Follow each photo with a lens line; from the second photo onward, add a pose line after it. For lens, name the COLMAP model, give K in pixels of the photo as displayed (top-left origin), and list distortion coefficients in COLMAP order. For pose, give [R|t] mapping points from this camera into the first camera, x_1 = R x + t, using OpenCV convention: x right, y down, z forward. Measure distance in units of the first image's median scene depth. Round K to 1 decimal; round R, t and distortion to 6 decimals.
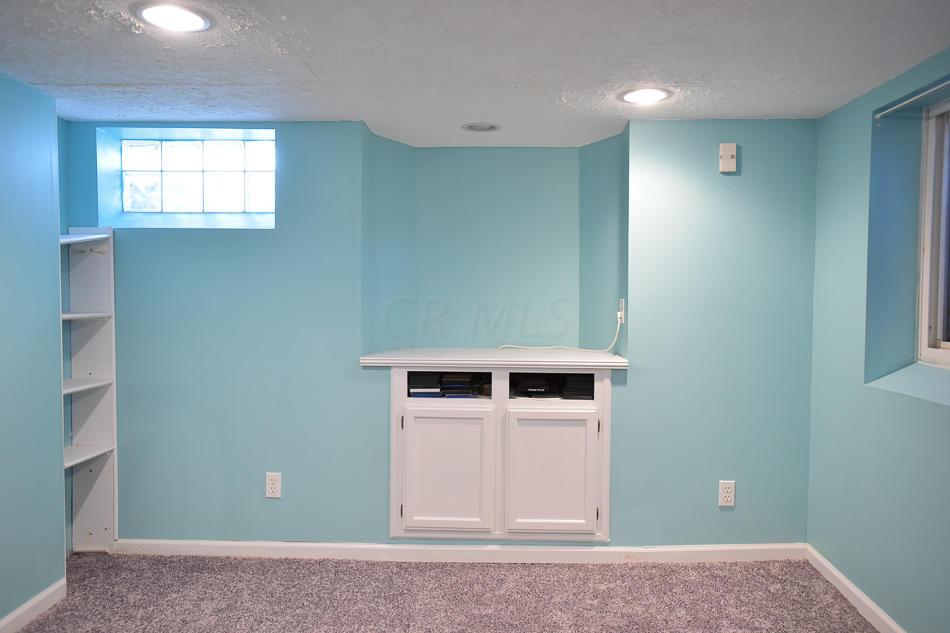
lens RADIAL K [[687.5, 0, 475.3], [0, 687.5, 313.9], [0, 0, 1]] dist [-0.040055, 0.102552]
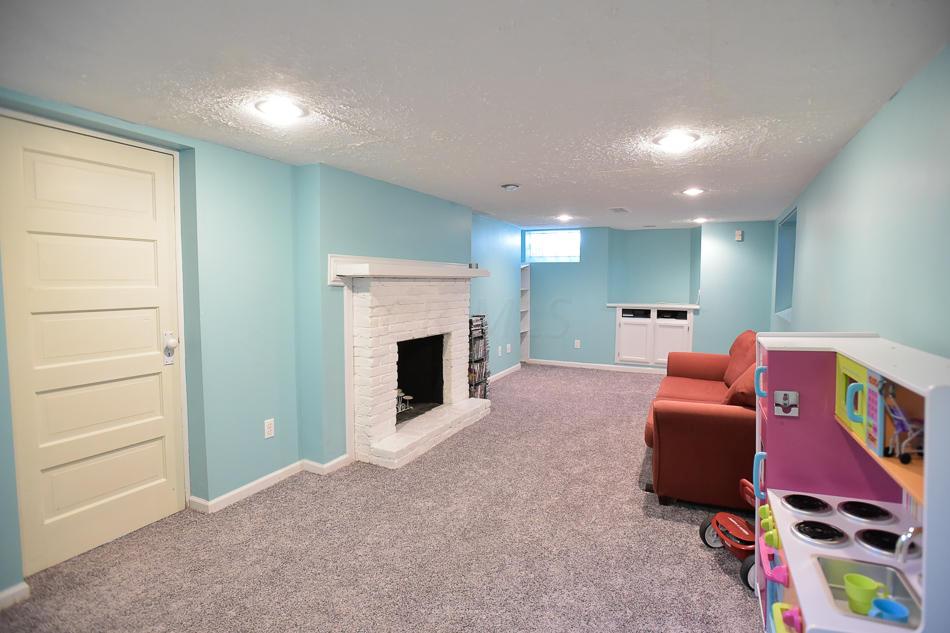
lens RADIAL K [[467.8, 0, 482.7], [0, 467.8, 313.9], [0, 0, 1]] dist [-0.073143, 0.034381]
pose [[0.911519, 0.027511, -0.410338, 0.184579], [-0.017591, 0.999455, 0.027932, 0.060197], [0.410883, -0.018242, 0.911506, -1.134098]]
